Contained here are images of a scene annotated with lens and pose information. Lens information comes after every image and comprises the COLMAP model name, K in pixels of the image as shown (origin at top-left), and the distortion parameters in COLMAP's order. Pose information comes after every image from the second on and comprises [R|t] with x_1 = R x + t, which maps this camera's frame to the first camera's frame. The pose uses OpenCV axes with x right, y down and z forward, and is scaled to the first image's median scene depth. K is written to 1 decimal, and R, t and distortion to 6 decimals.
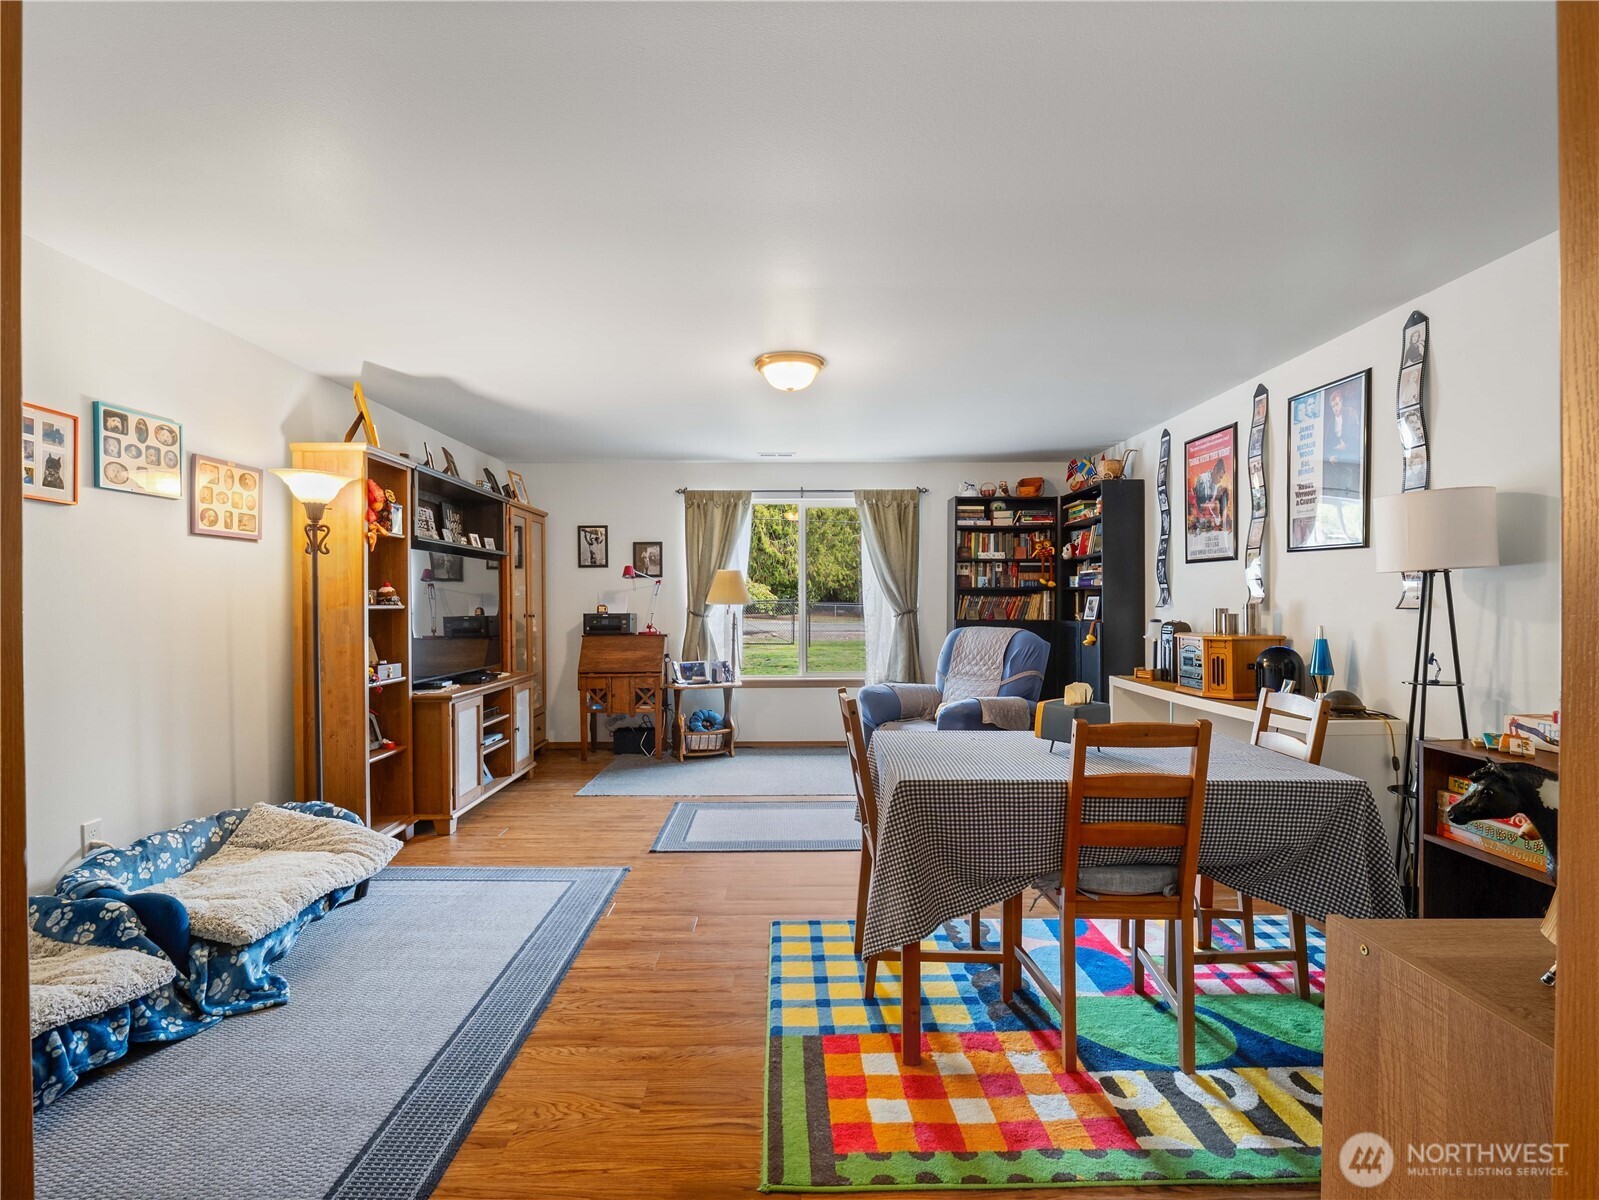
lens RADIAL K [[776.8, 0, 797.3], [0, 776.8, 616.6], [0, 0, 1]] dist [-0.018708, -0.000623]
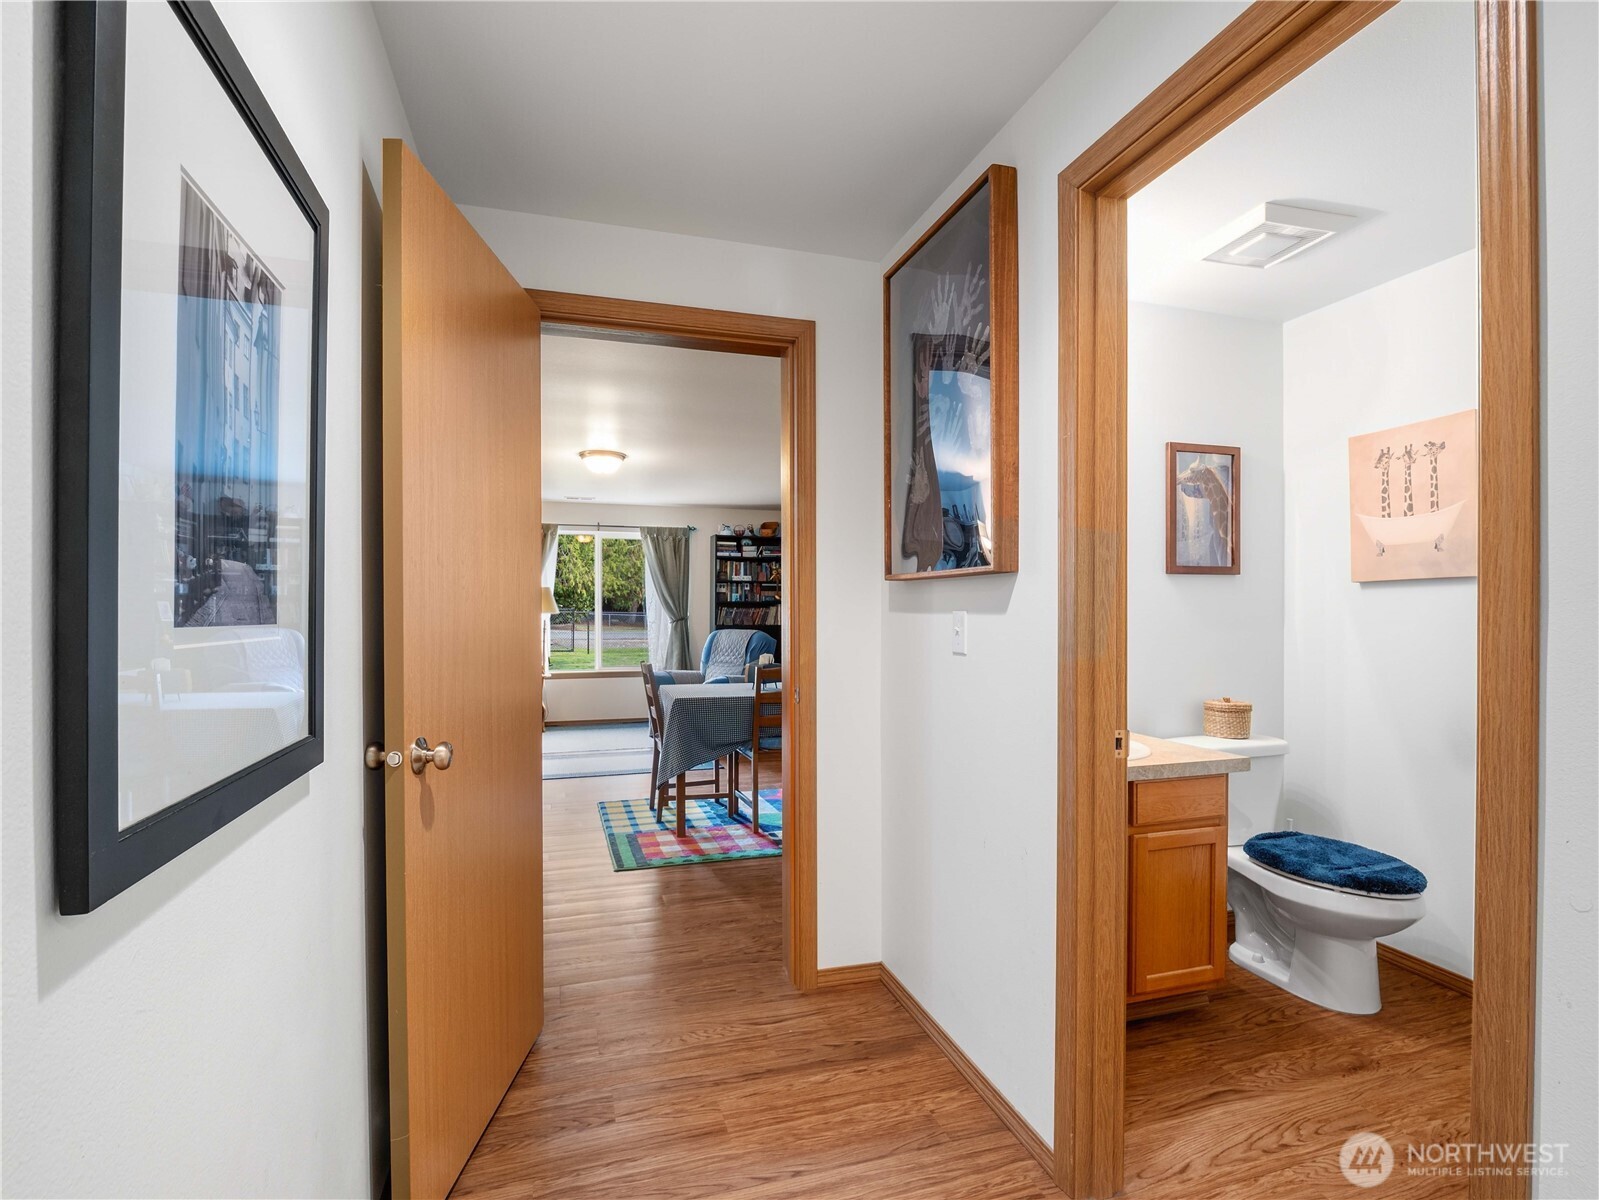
lens RADIAL K [[776.8, 0, 797.3], [0, 776.8, 616.6], [0, 0, 1]] dist [-0.018708, -0.000623]
pose [[0.958909, 0.001016, 0.283714, -0.048265], [0.002369, 0.999930, -0.011587, 0.005742], [-0.283706, 0.011783, 0.958839, -0.366740]]
